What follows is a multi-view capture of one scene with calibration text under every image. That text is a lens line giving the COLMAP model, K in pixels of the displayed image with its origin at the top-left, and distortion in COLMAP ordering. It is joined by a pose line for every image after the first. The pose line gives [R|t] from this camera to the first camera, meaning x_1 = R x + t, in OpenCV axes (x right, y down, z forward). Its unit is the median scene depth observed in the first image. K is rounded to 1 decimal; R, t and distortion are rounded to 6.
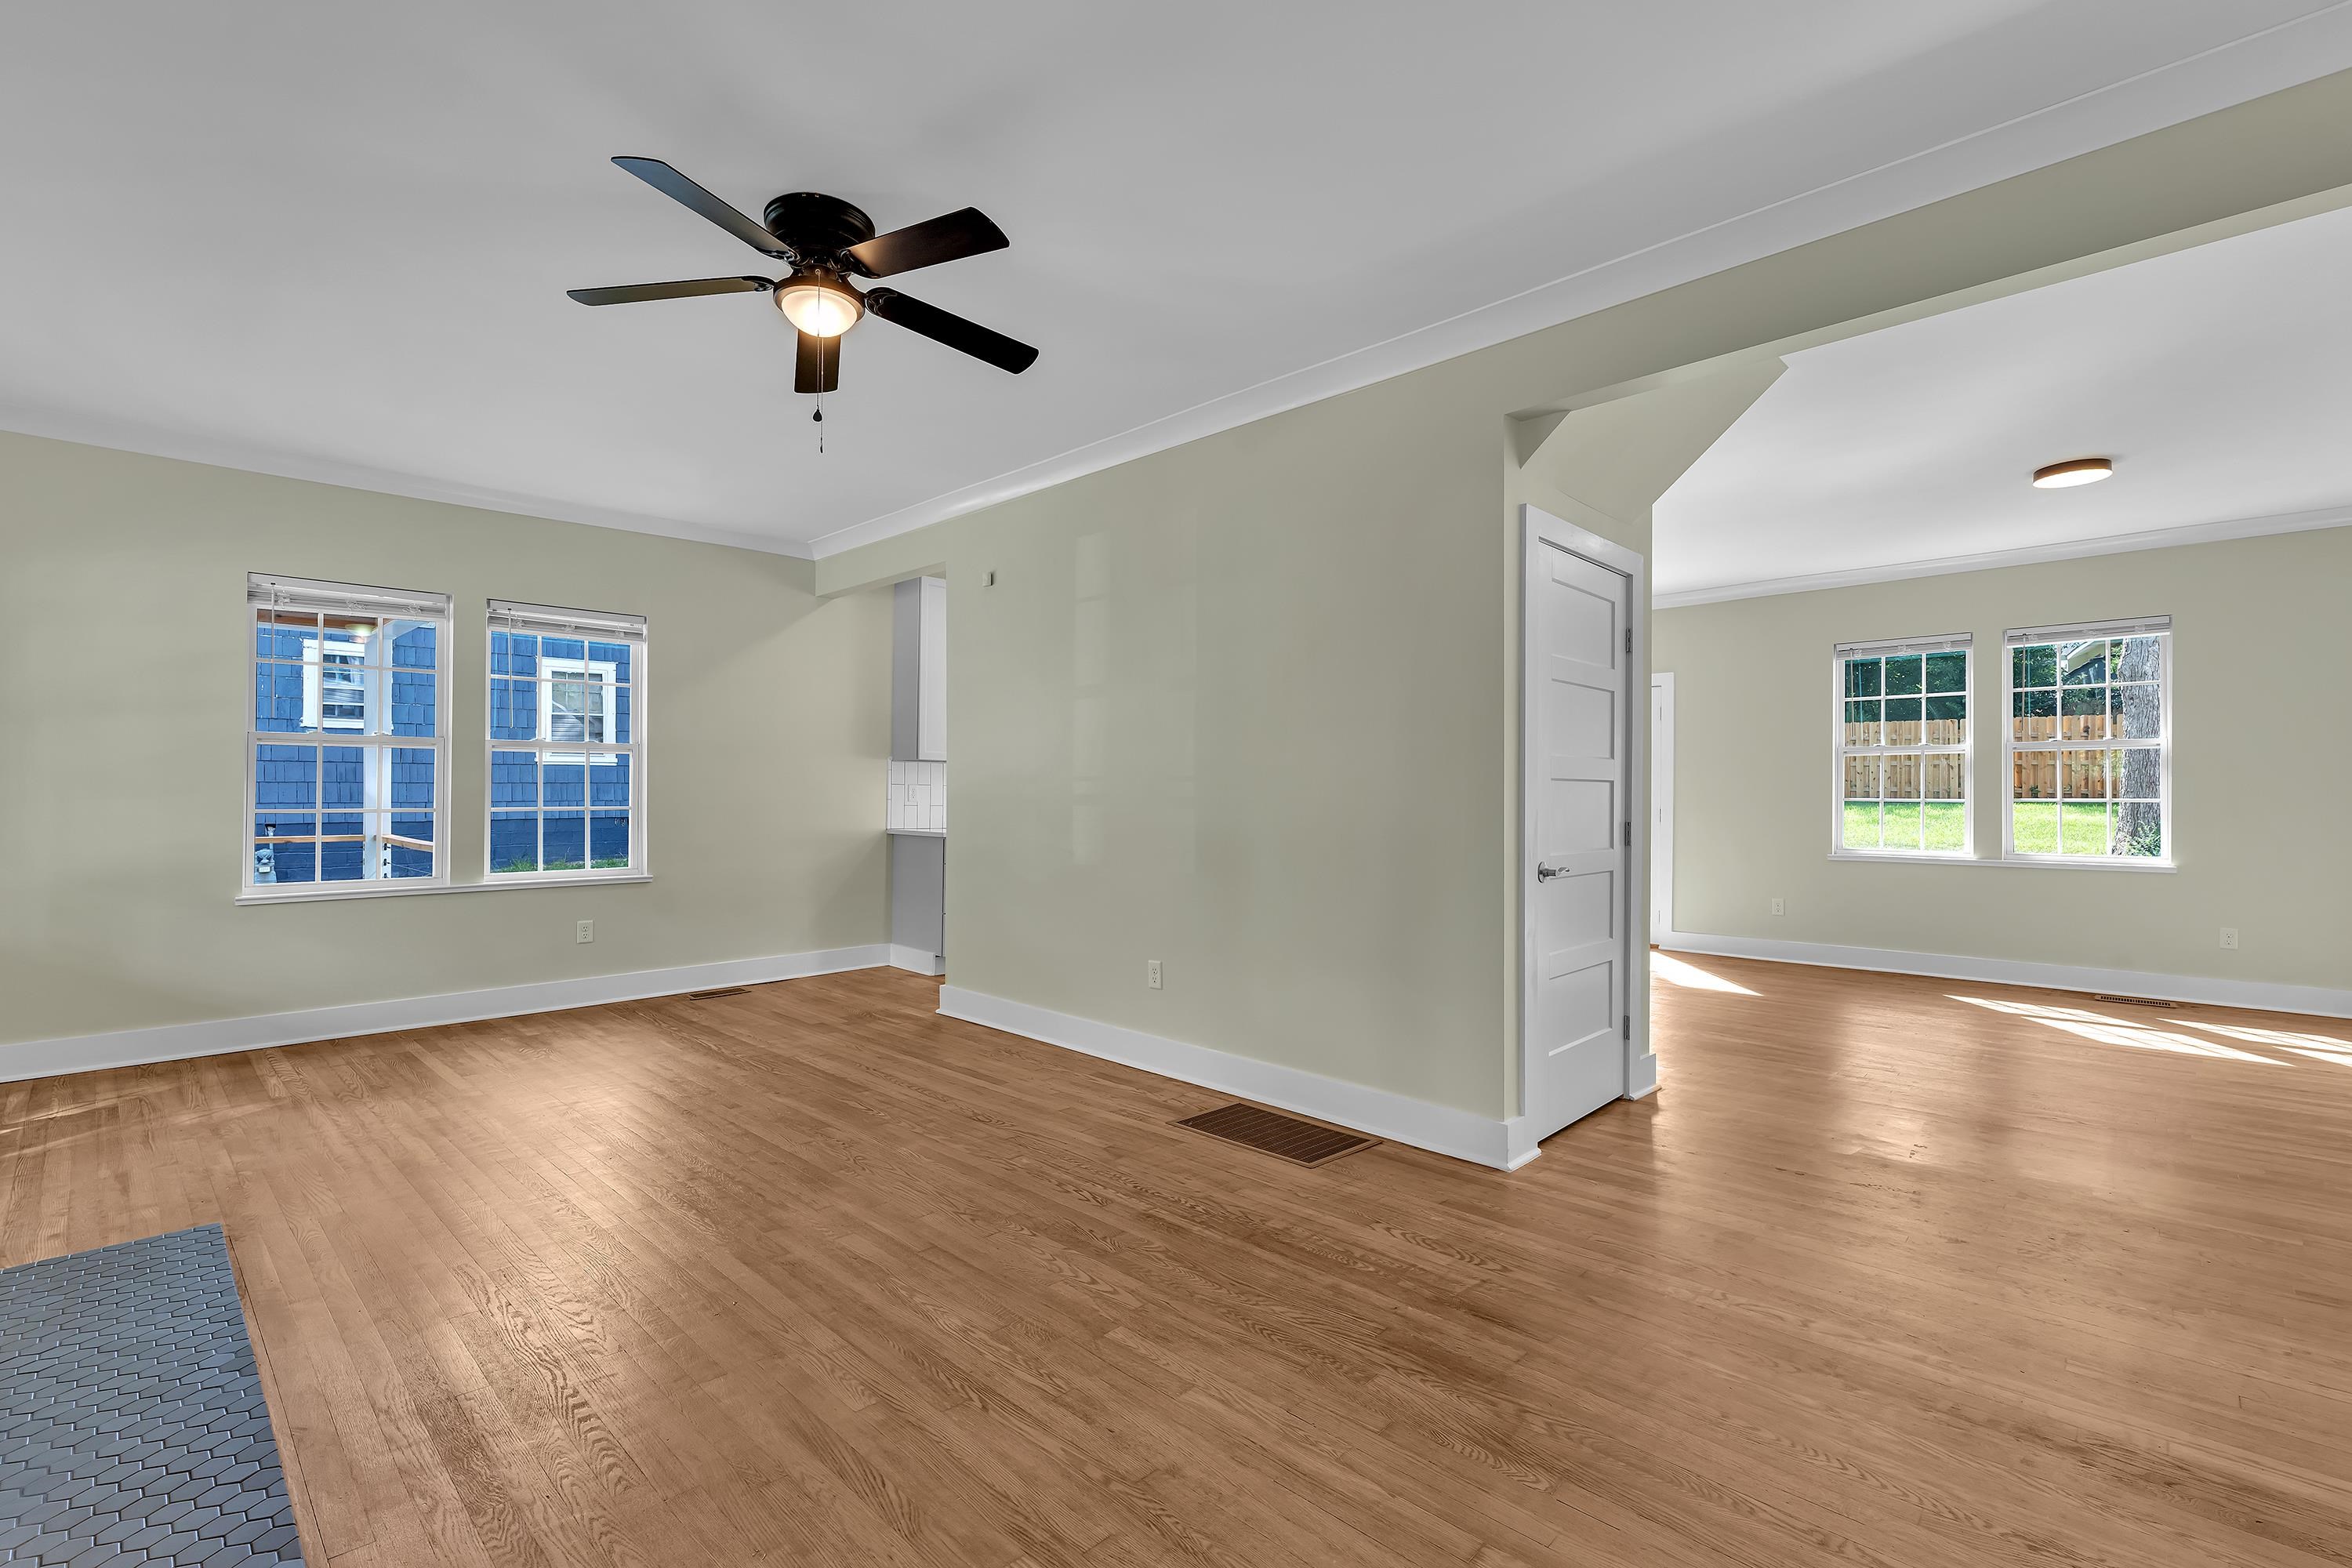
lens RADIAL K [[1017.8, 0, 1176.0], [0, 1017.8, 786.8], [0, 0, 1]] dist [0.003510, 0.000855]
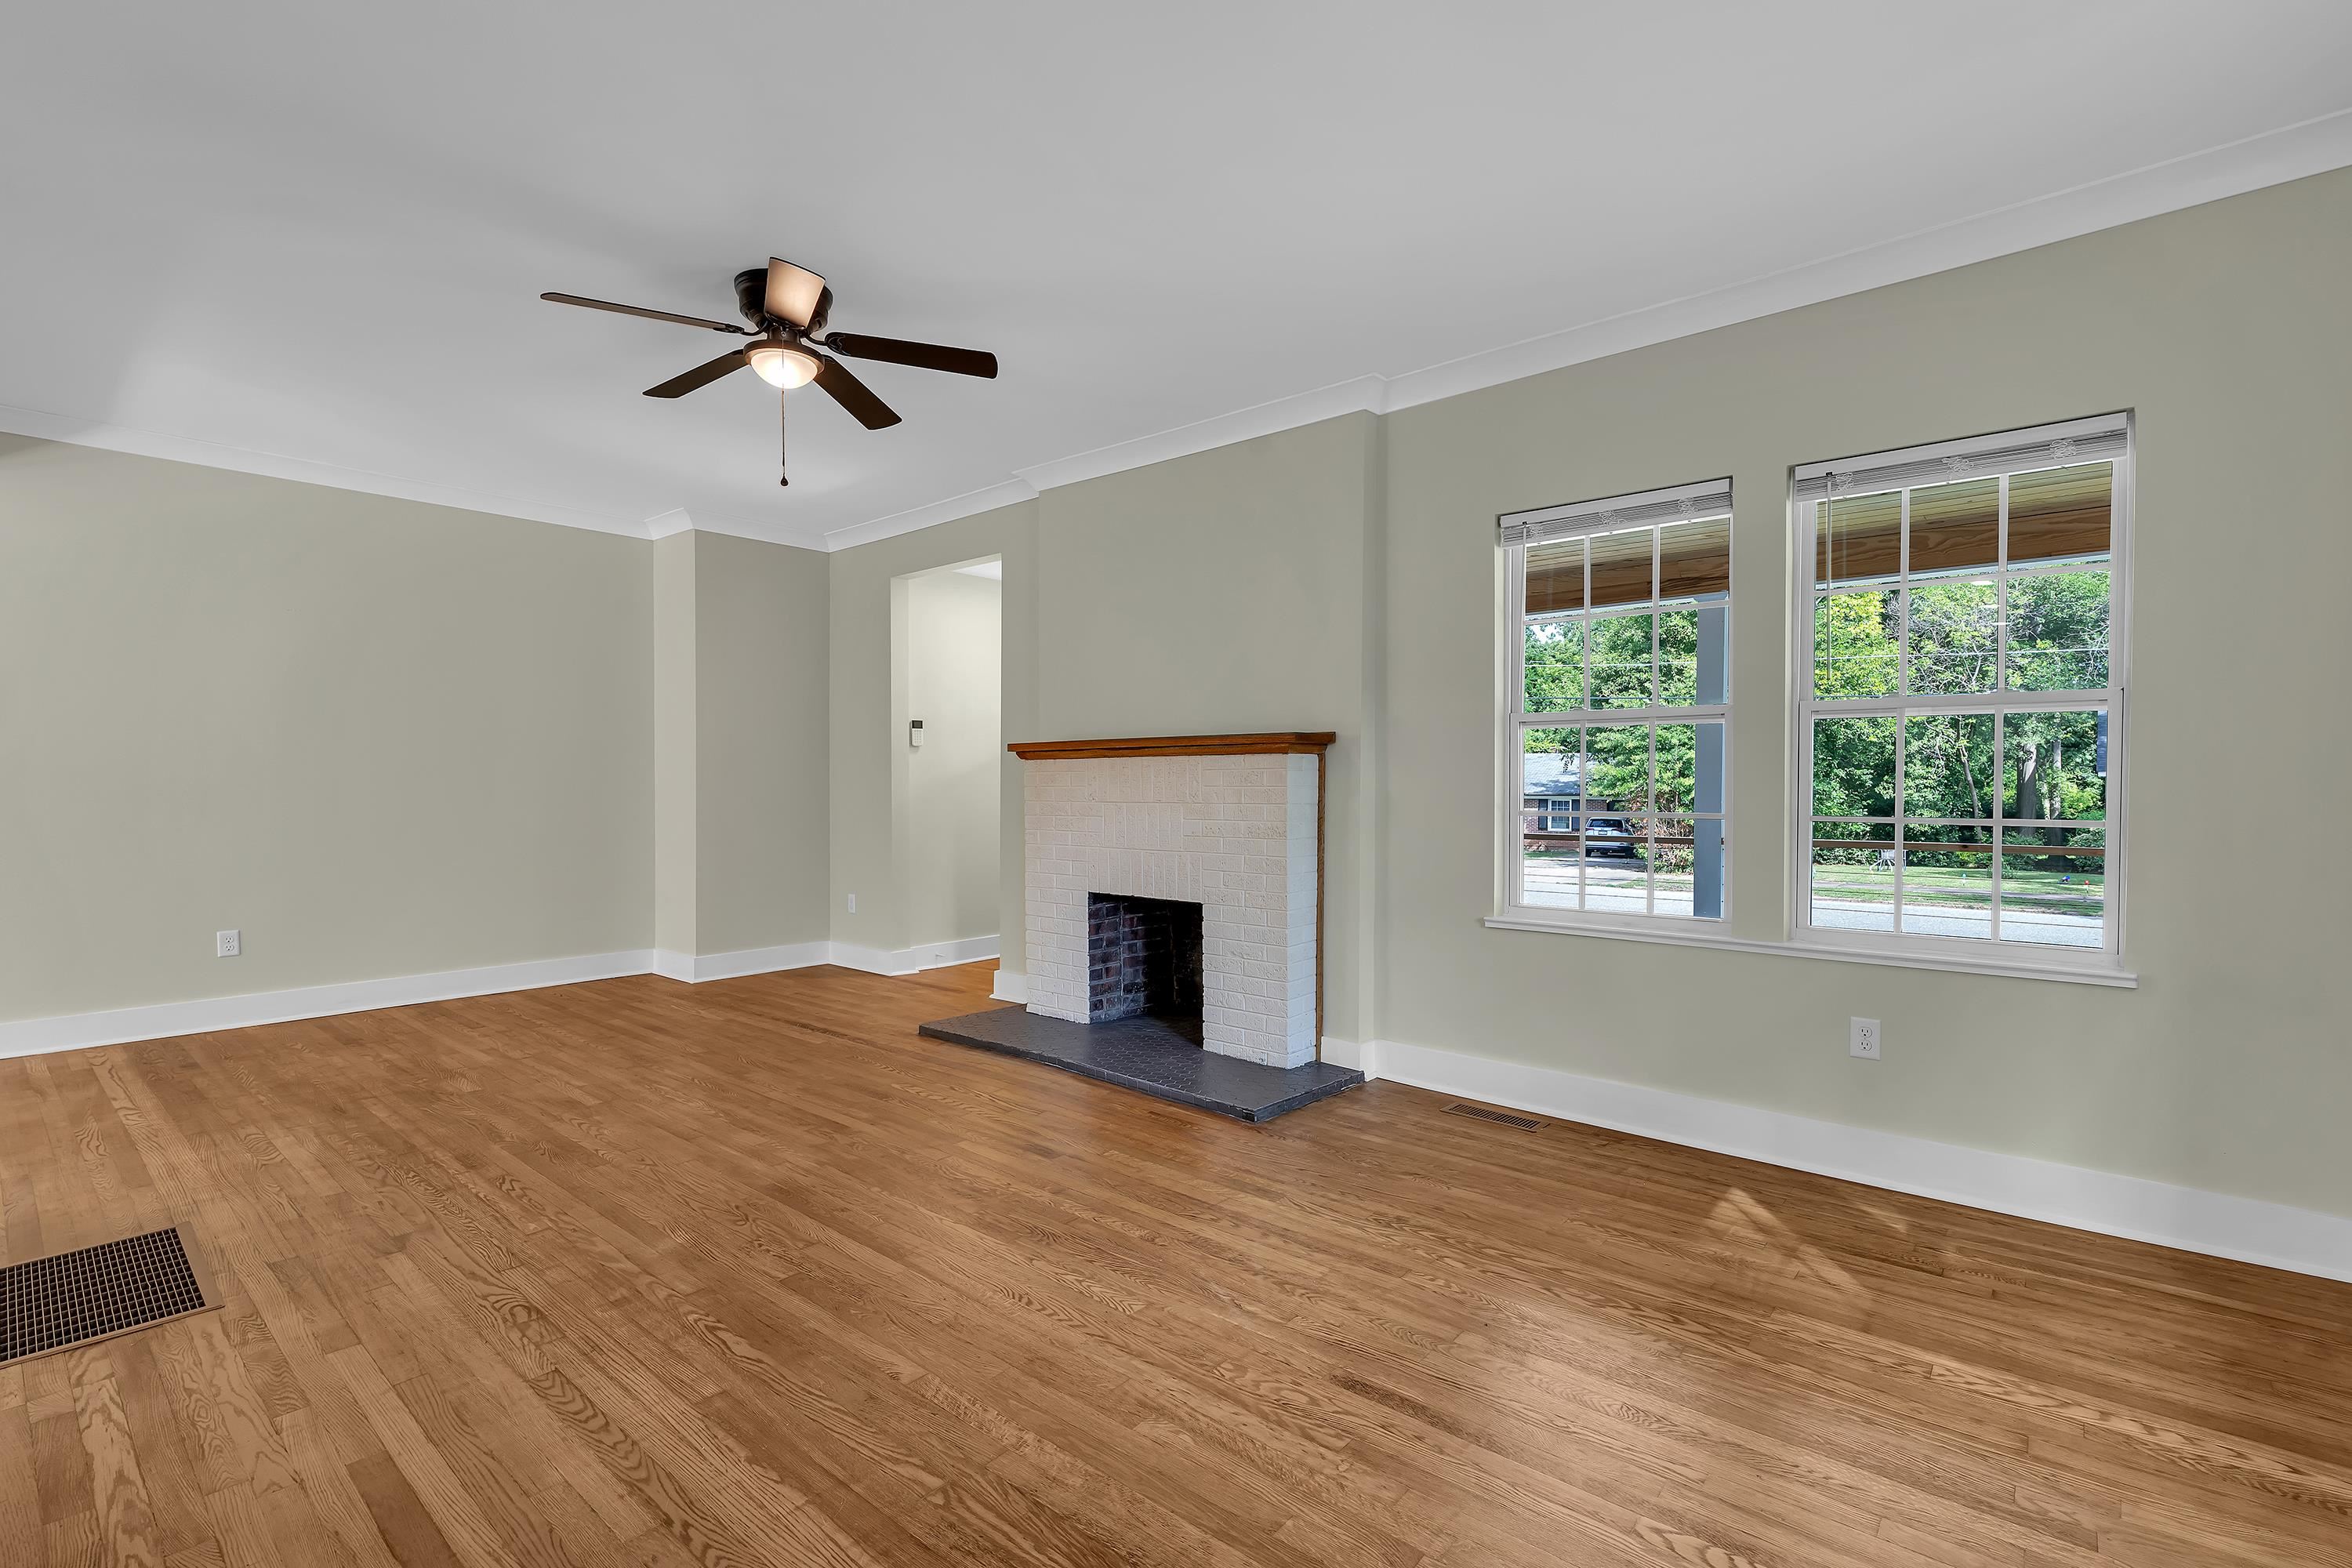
lens RADIAL K [[1074.7, 0, 1161.7], [0, 1074.7, 800.7], [0, 0, 1]] dist [0.002954, 0.000208]
pose [[-0.999409, -0.001180, -0.034359, -0.611501], [-0.001365, 0.999985, 0.005362, 0.026349], [0.034352, 0.005405, -0.999395, 1.852867]]
